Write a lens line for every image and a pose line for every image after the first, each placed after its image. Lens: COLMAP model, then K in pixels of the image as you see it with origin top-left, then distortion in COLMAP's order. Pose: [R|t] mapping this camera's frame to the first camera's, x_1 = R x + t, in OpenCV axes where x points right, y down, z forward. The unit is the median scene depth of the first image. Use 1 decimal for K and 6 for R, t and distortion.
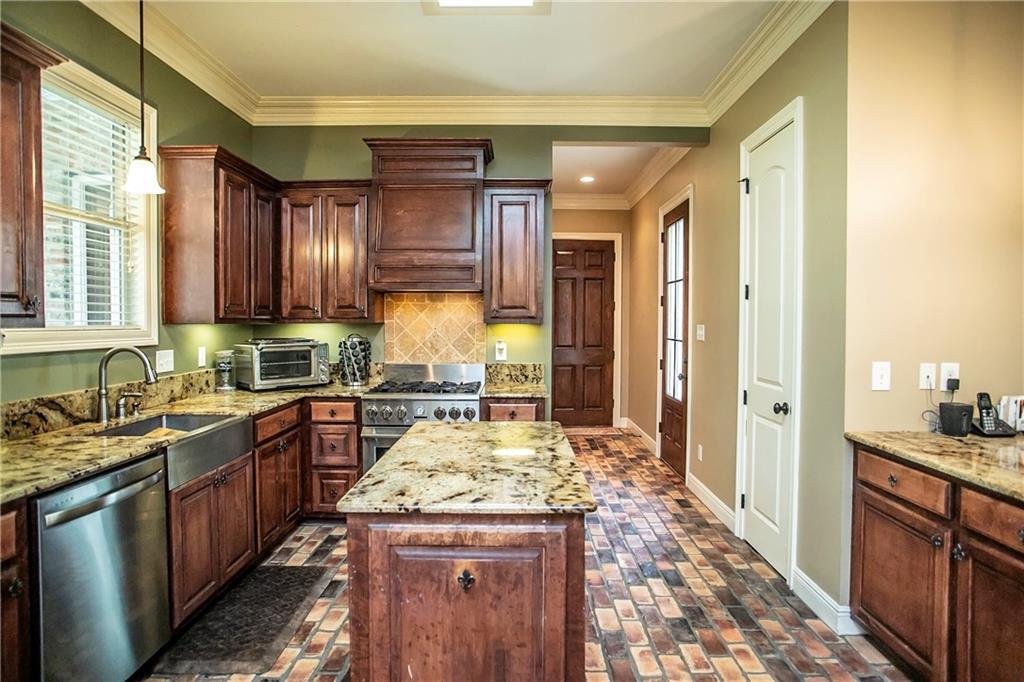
lens RADIAL K [[585.6, 0, 513.3], [0, 585.6, 334.5], [0, 0, 1]] dist [-0.078013, 0.054638]
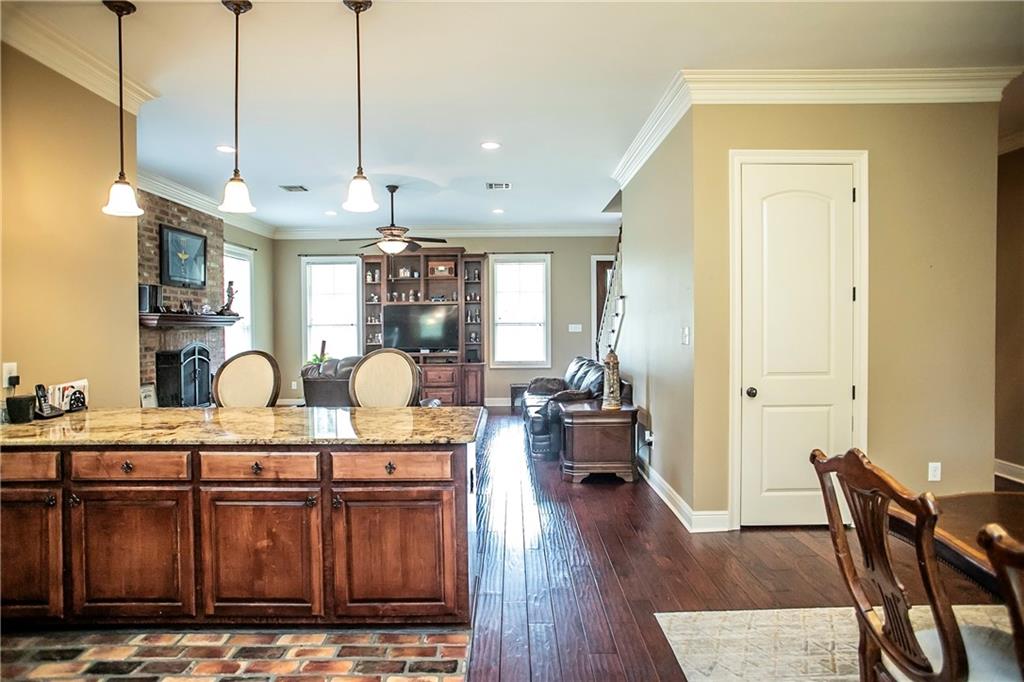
lens RADIAL K [[585.6, 0, 513.3], [0, 585.6, 334.5], [0, 0, 1]] dist [-0.078013, 0.054638]
pose [[-0.013759, -0.021885, 0.999666, -0.415650], [0.031300, 0.999261, 0.022307, -0.001782], [-0.999415, 0.031597, -0.013064, -0.015500]]
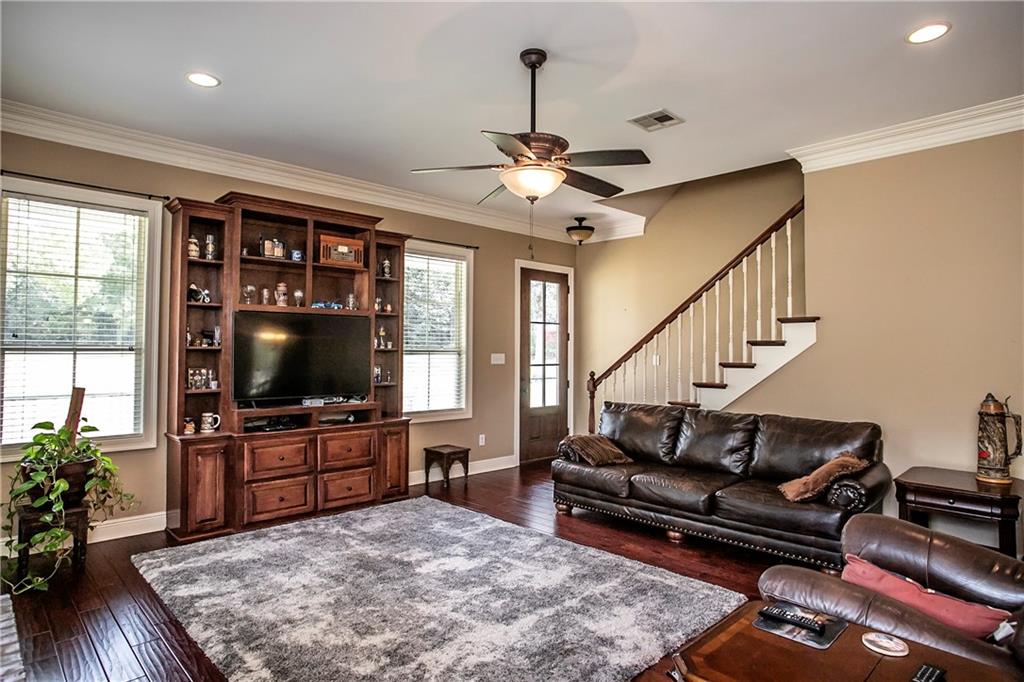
lens RADIAL K [[585.6, 0, 513.3], [0, 585.6, 334.5], [0, 0, 1]] dist [-0.078013, 0.054638]
pose [[-0.704582, 0.011857, 0.709523, 1.513740], [0.008271, 0.999930, -0.008496, -0.035118], [-0.709574, -0.000118, -0.704631, 1.432958]]
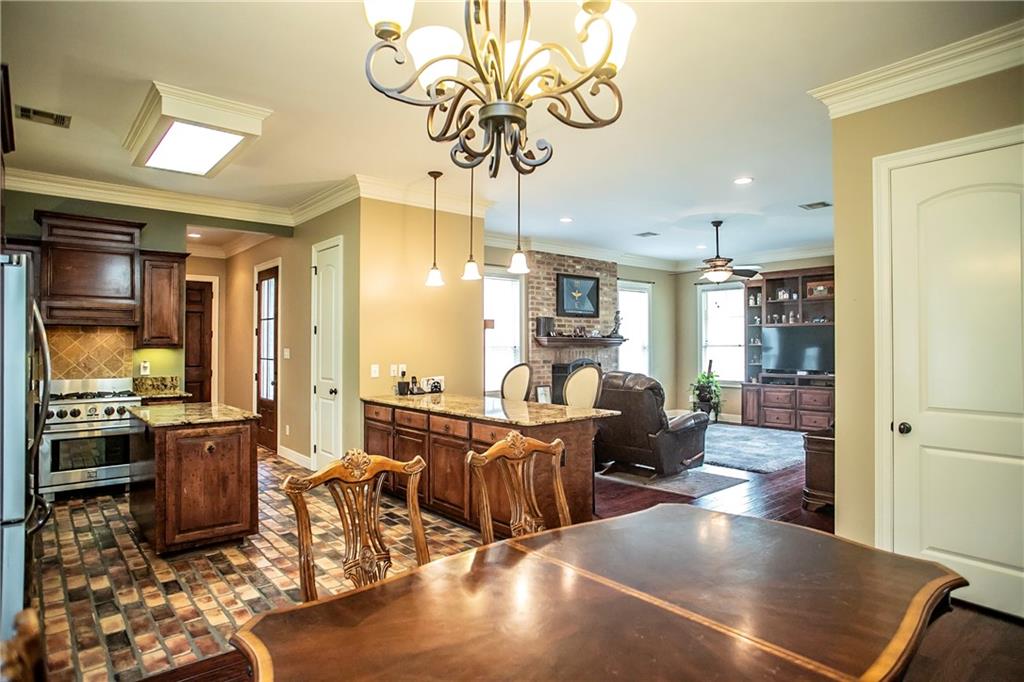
lens RADIAL K [[585.6, 0, 513.3], [0, 585.6, 334.5], [0, 0, 1]] dist [-0.078013, 0.054638]
pose [[0.757645, 0.008379, 0.652613, -0.440013], [0.017939, 0.999272, -0.033657, 0.016717], [-0.652421, 0.037207, 0.756943, -1.096035]]
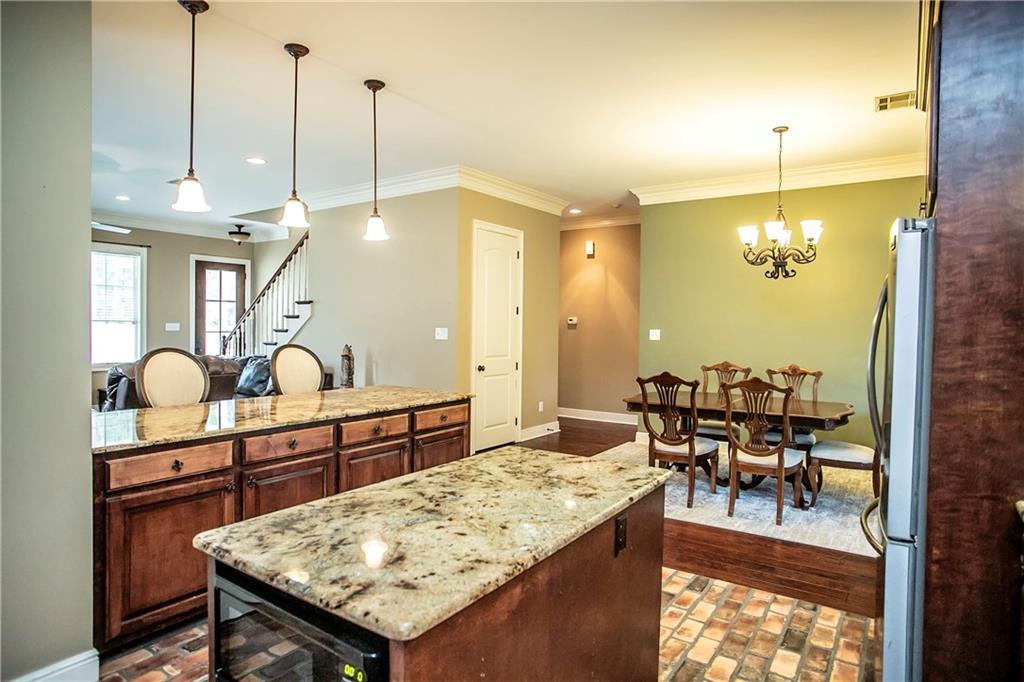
lens RADIAL K [[585.6, 0, 513.3], [0, 585.6, 334.5], [0, 0, 1]] dist [-0.078013, 0.054638]
pose [[-0.826265, -0.022261, 0.562842, -0.445988], [-0.001666, 0.999311, 0.037078, -0.037439], [-0.563279, 0.029698, -0.825733, 1.376276]]
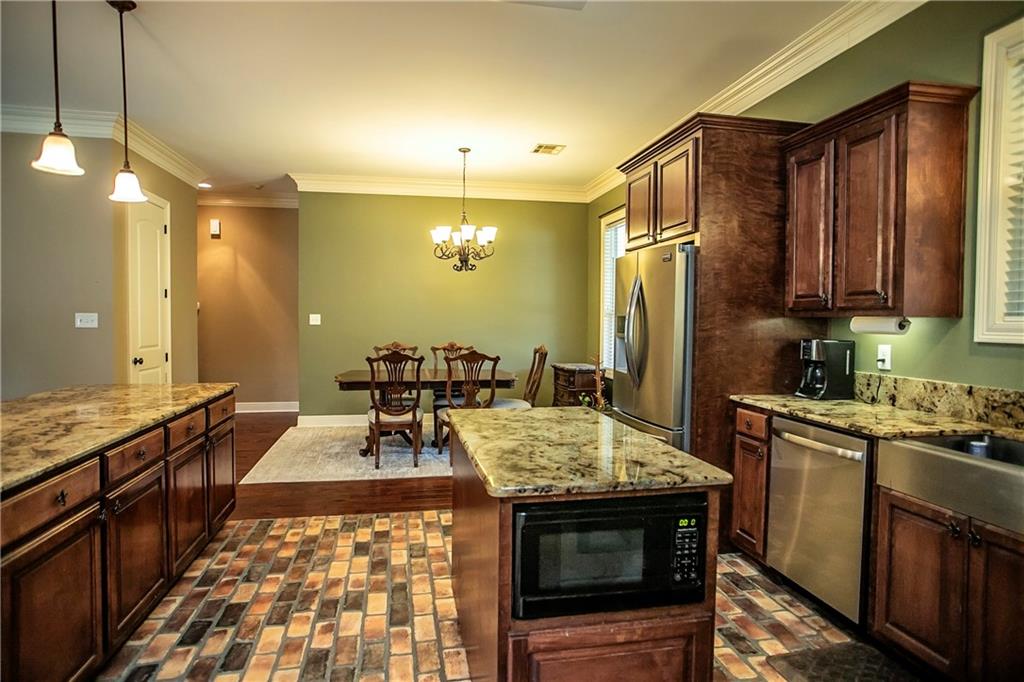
lens RADIAL K [[585.6, 0, 513.3], [0, 585.6, 334.5], [0, 0, 1]] dist [-0.078013, 0.054638]
pose [[-0.978916, -0.004016, -0.204224, 0.188681], [-0.014614, 0.998621, 0.050414, -0.018788], [0.203740, 0.052336, -0.977625, 1.684700]]
